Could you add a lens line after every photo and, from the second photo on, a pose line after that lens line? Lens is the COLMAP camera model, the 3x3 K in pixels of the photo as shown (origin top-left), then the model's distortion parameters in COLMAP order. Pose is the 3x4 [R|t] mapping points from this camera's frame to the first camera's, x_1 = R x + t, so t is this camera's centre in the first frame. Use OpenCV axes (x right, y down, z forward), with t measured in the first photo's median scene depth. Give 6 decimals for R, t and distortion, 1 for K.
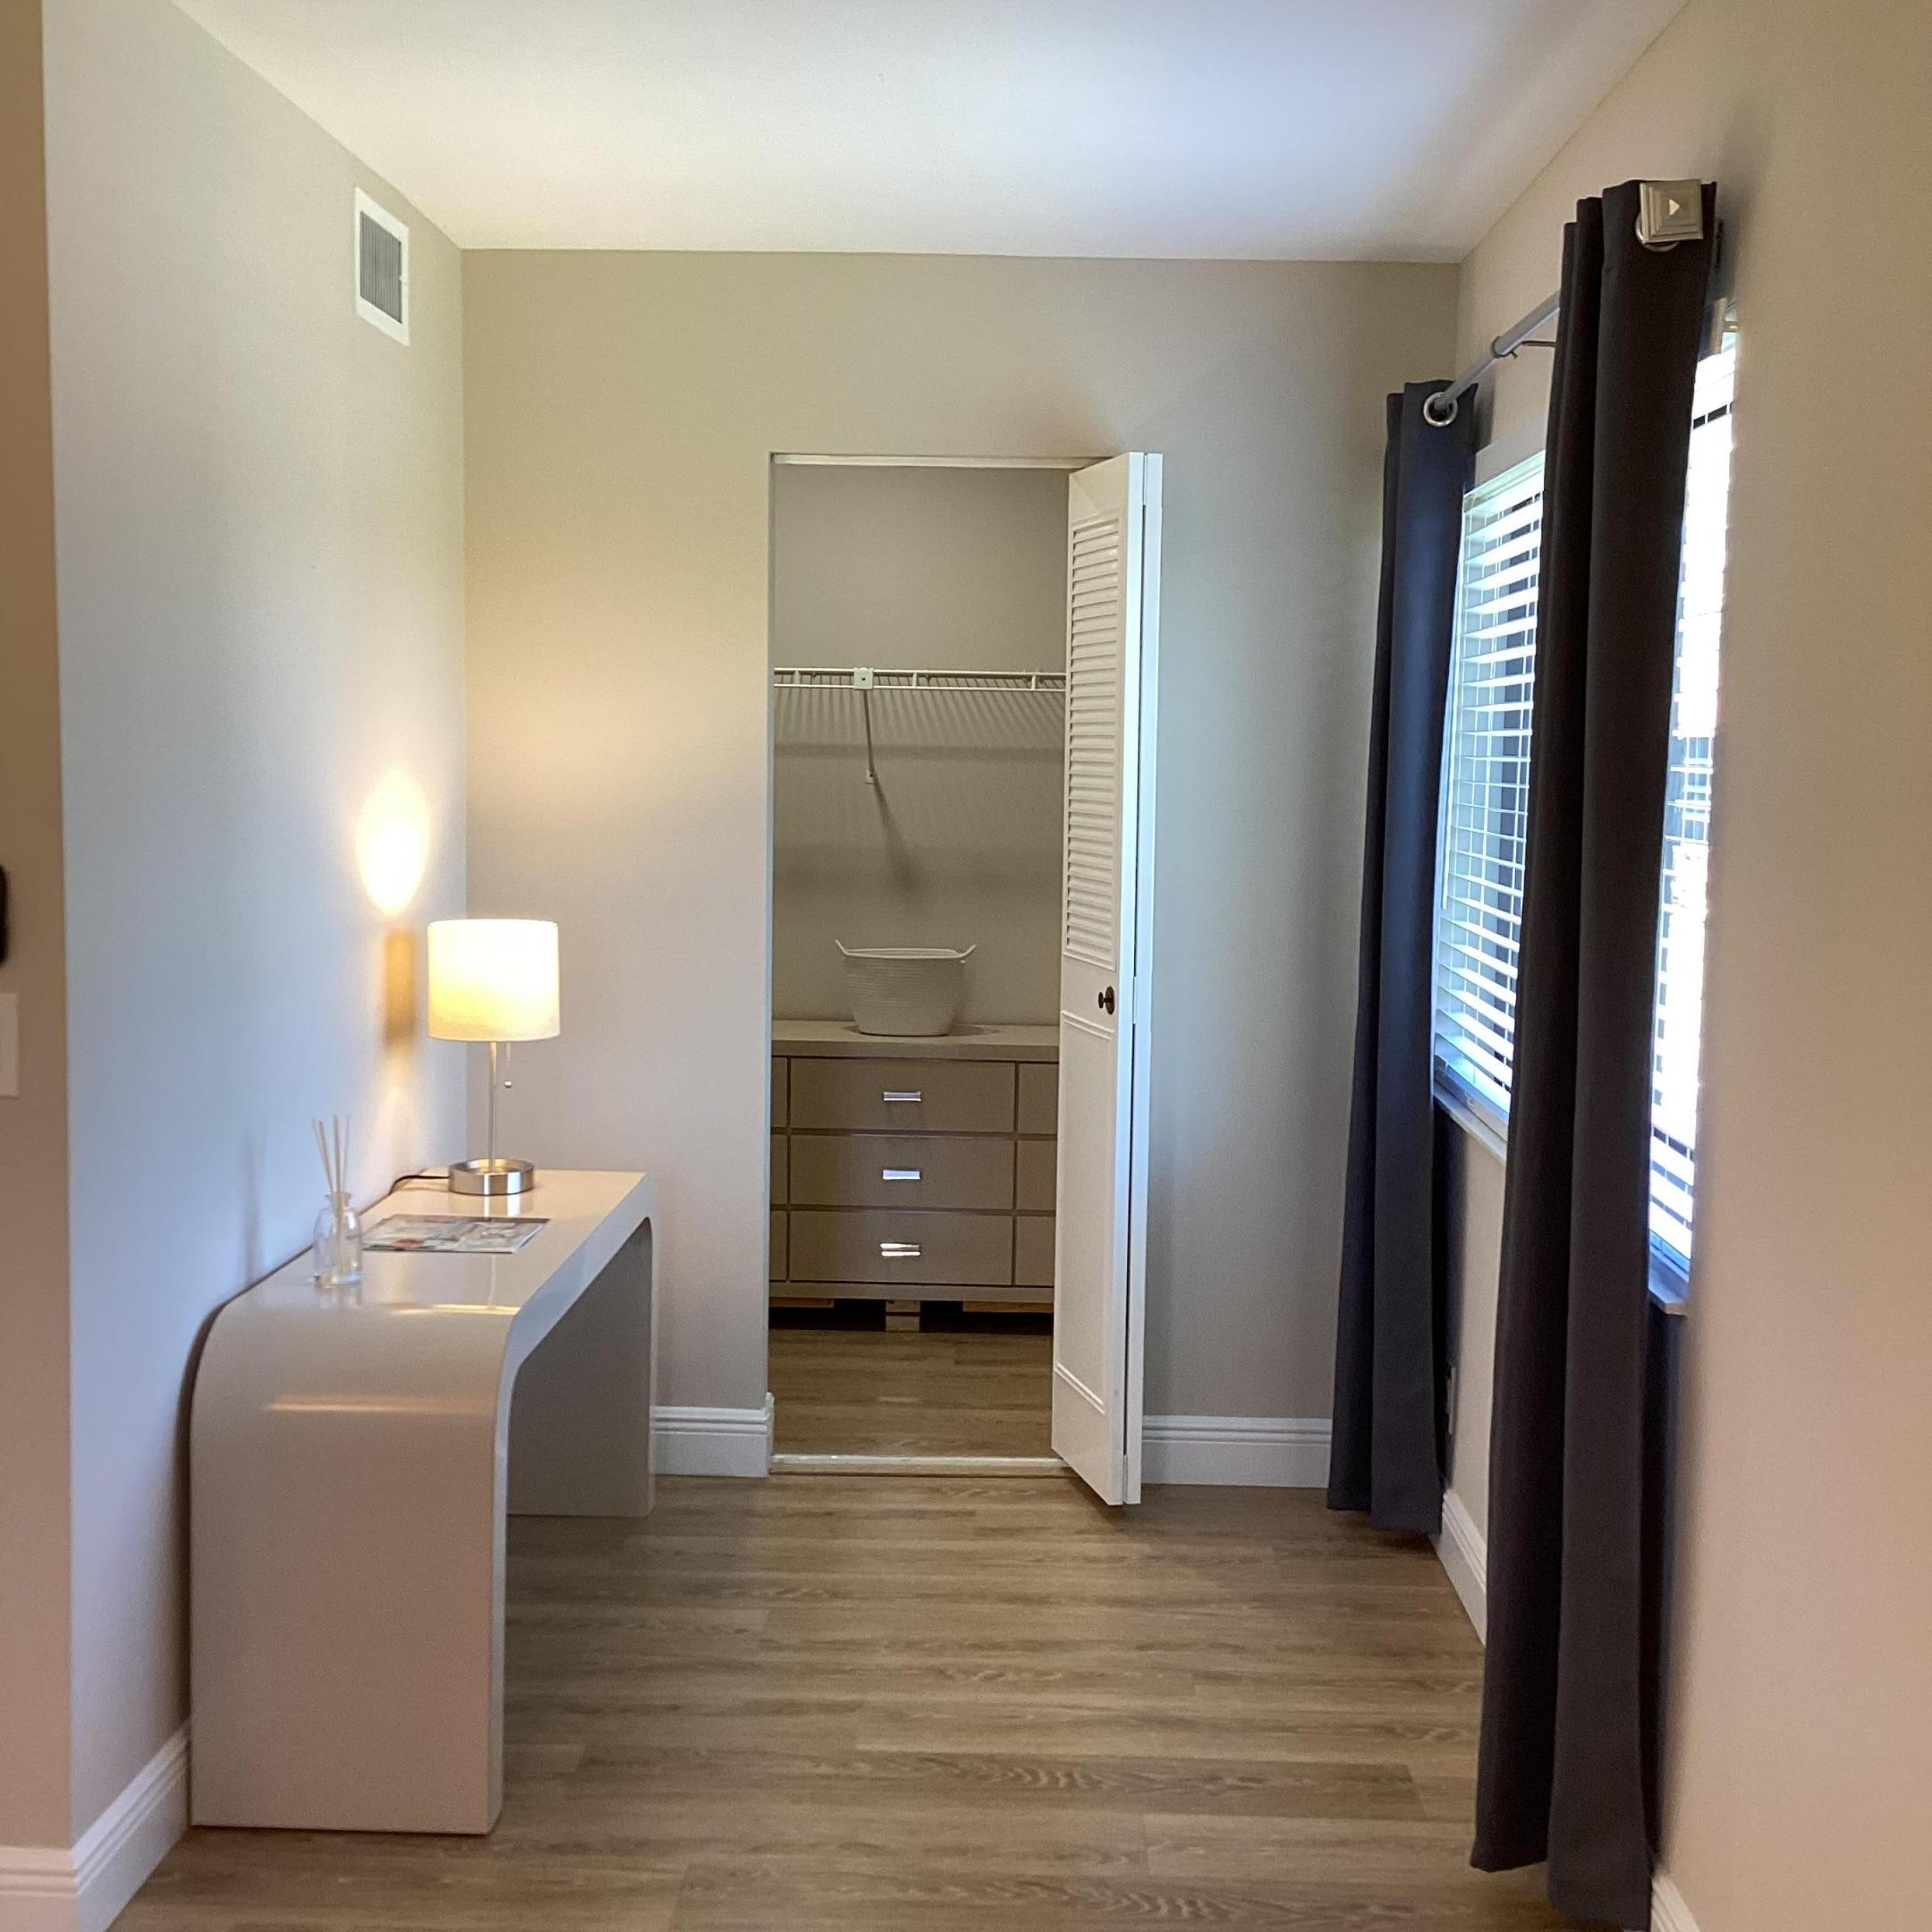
lens RADIAL K [[2337.7, 0, 958.2], [0, 2337.7, 972.8], [0, 0, 1]] dist [0.057649, 0.000000]
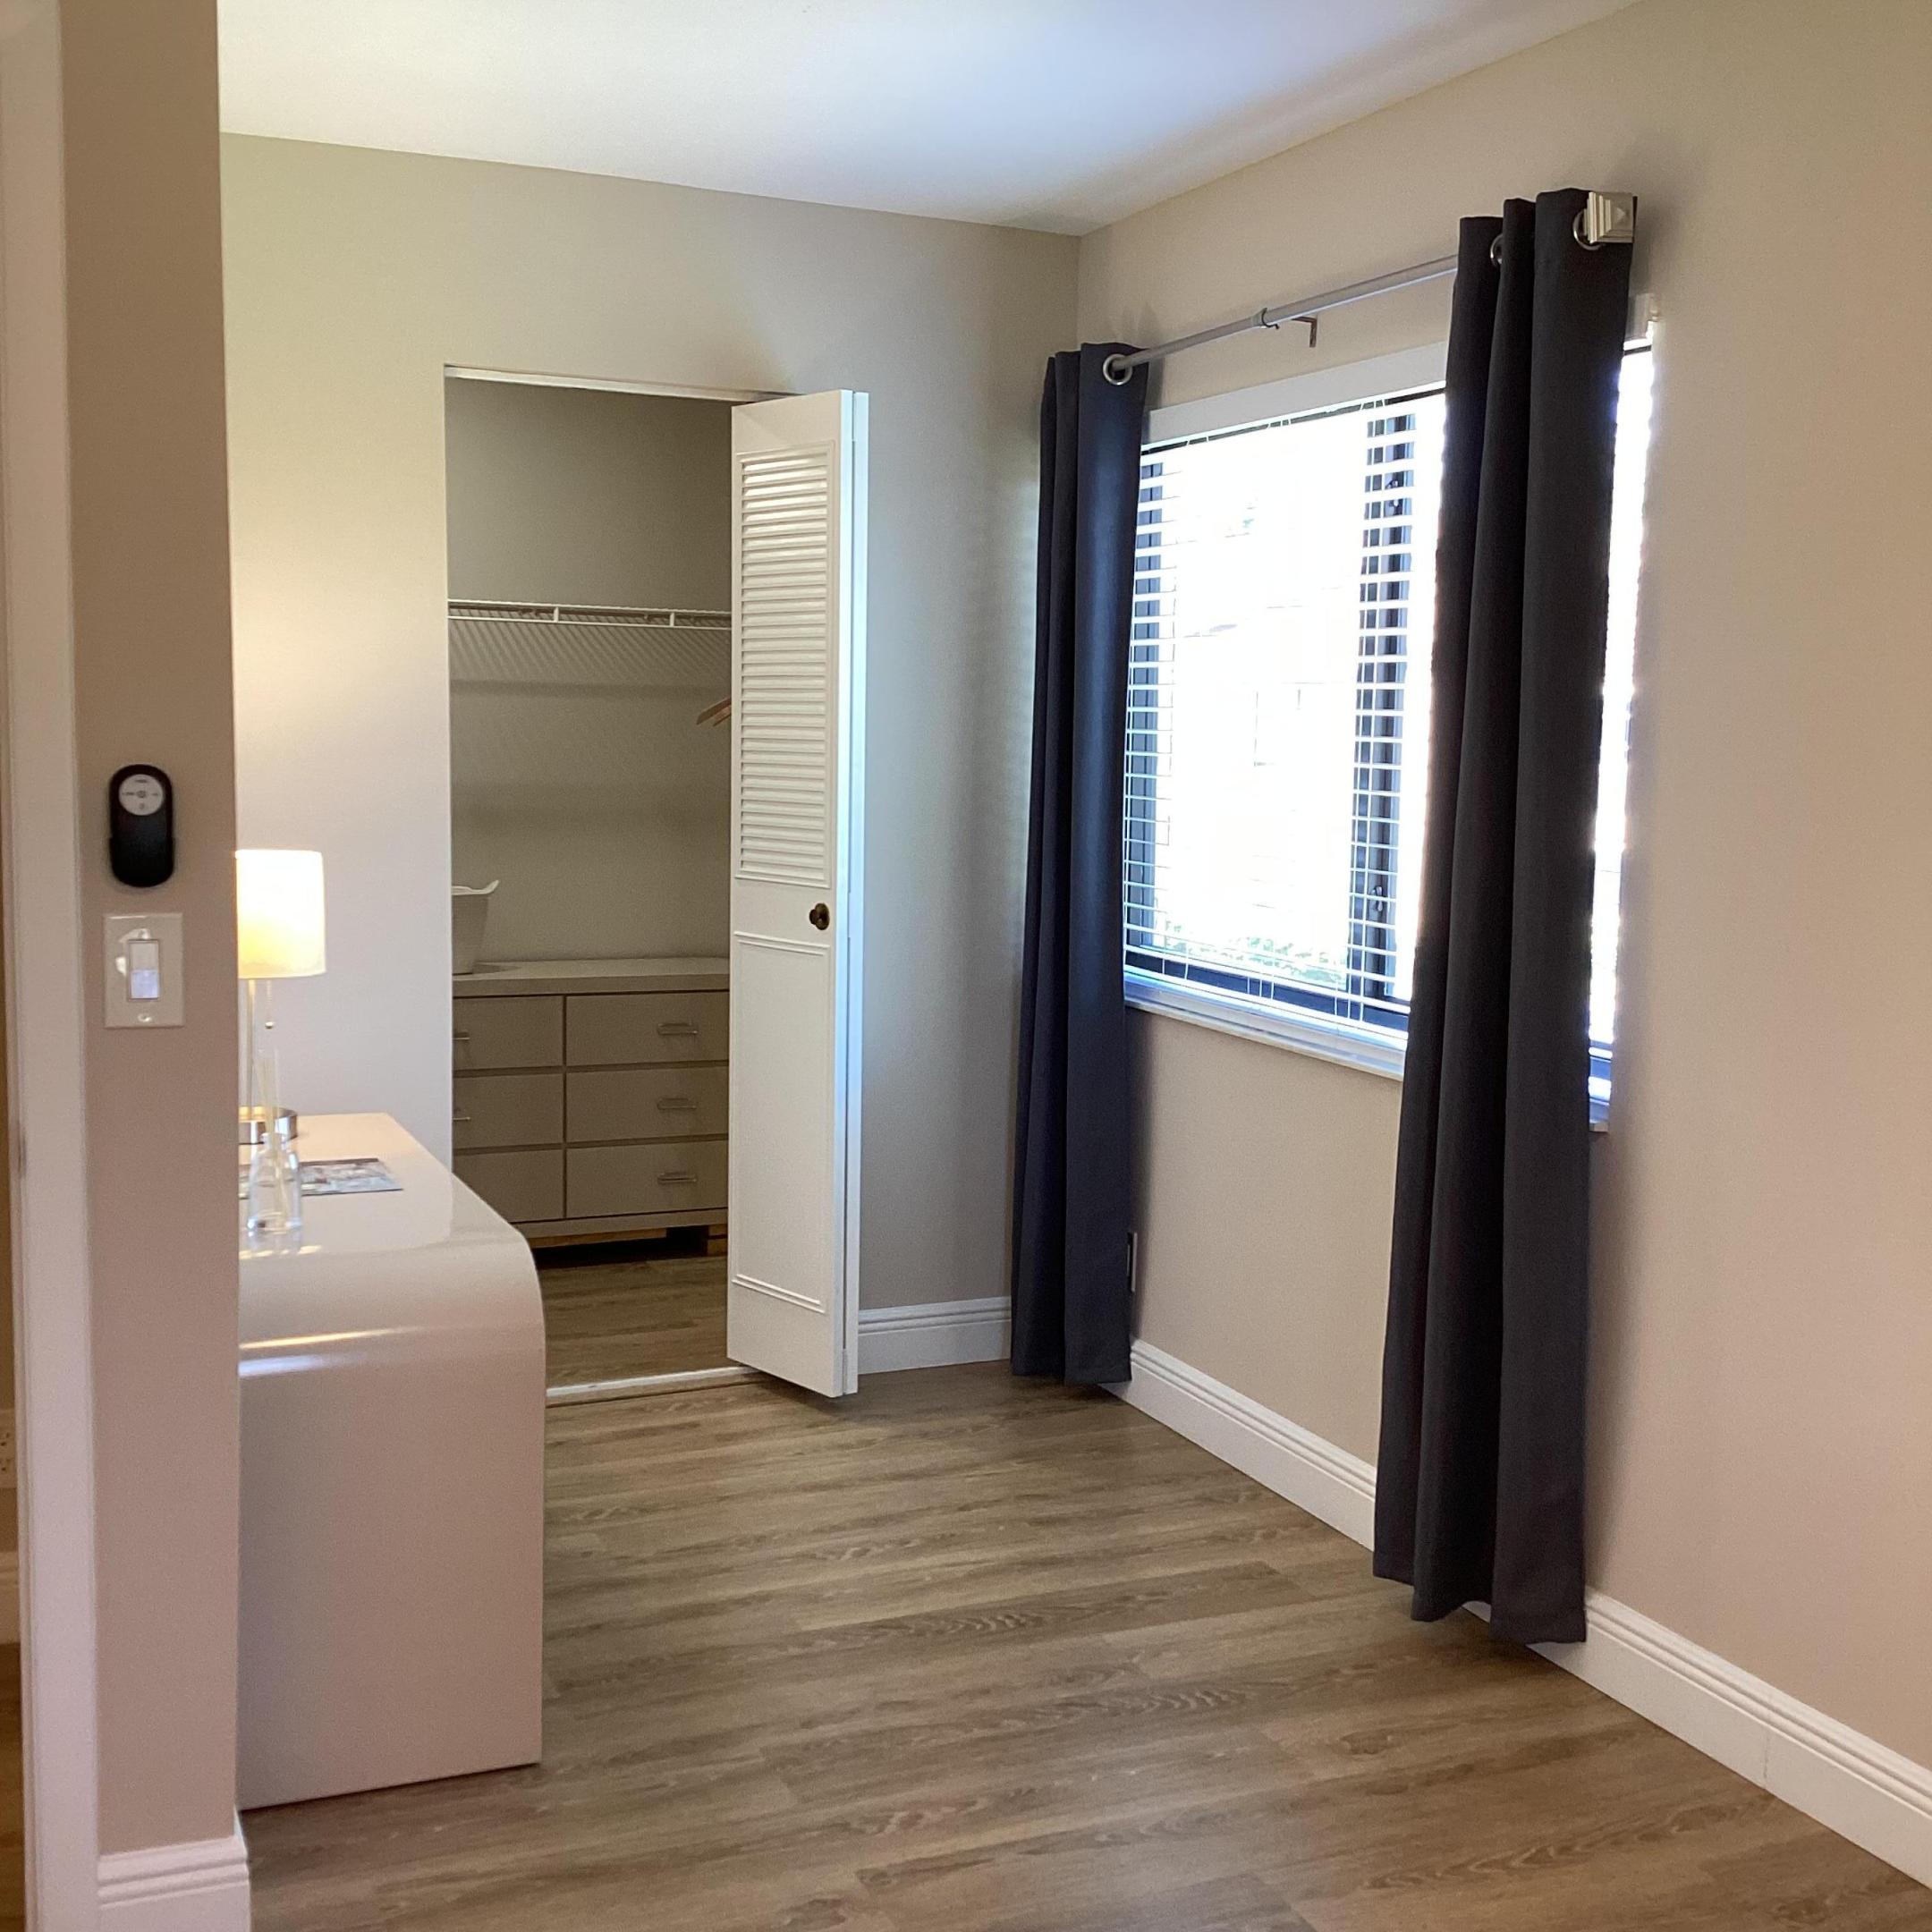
lens RADIAL K [[2337.7, 0, 963.1], [0, 2337.7, 966.8], [0, 0, 1]] dist [0.057649, 0.000000]
pose [[0.905072, -0.045238, 0.422845, -0.349016], [0.039245, 0.998968, 0.022871, 0.014005], [-0.423443, -0.004105, 0.905914, 0.027689]]
